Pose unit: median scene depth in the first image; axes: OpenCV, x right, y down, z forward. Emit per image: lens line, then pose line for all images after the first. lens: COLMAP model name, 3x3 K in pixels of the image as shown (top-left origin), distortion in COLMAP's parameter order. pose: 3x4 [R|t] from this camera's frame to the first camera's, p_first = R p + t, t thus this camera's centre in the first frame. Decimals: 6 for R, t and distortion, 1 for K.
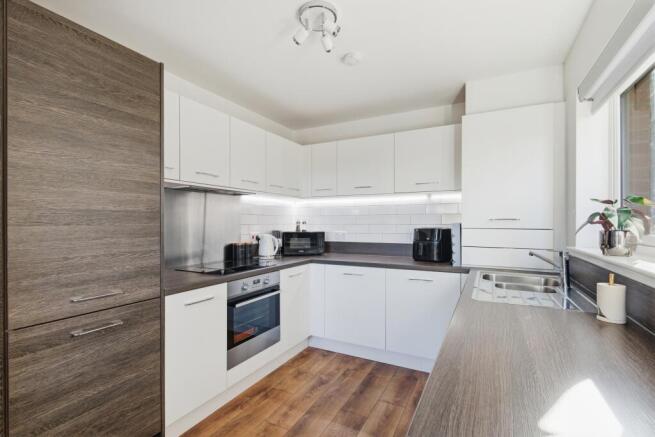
lens RADIAL K [[309.7, 0, 331.9], [0, 309.7, 224.6], [0, 0, 1]] dist [0.003837, 0.000844]
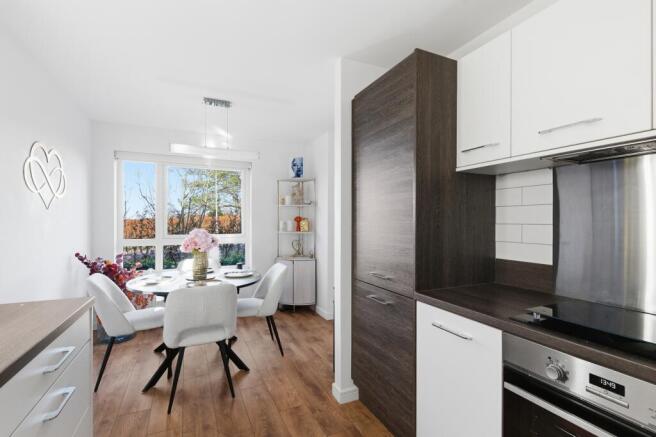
lens RADIAL K [[294.0, 0, 331.6], [0, 294.0, 219.7], [0, 0, 1]] dist [-0.003892, -0.001157]
pose [[-0.600758, -0.003161, -0.799425, 0.194636], [-0.007780, 0.999968, 0.001892, -0.004566], [0.799393, 0.007356, -0.600763, 0.838316]]
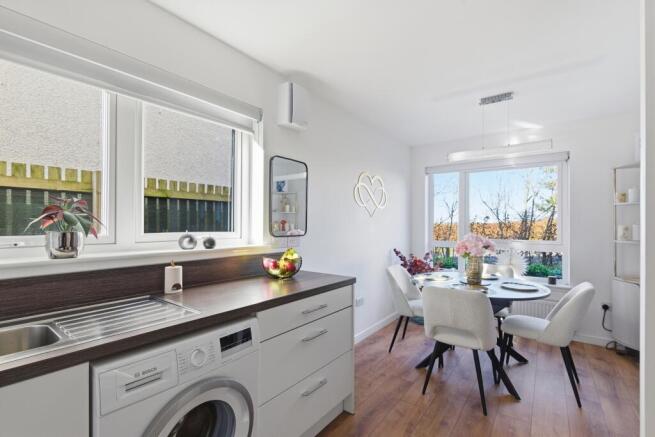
lens RADIAL K [[293.5, 0, 326.9], [0, 293.5, 222.4], [0, 0, 1]] dist [-0.003892, -0.001157]
pose [[-0.986086, -0.001048, 0.166231, -0.013283], [-0.000884, 0.999999, 0.001065, -0.004450], [-0.166232, 0.000903, -0.986086, 0.943947]]
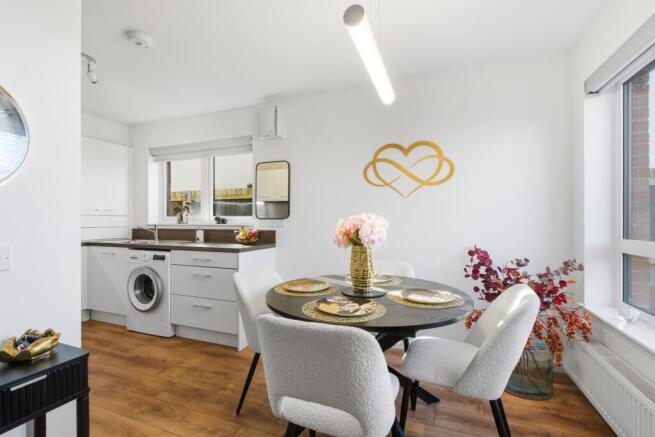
lens RADIAL K [[293.5, 0, 324.8], [0, 293.5, 223.0], [0, 0, 1]] dist [-0.003892, -0.001157]
pose [[-0.112129, -0.005499, 0.993678, -0.949578], [0.010382, 0.999924, 0.006705, 0.047342], [-0.993639, 0.011068, -0.112064, 0.031088]]
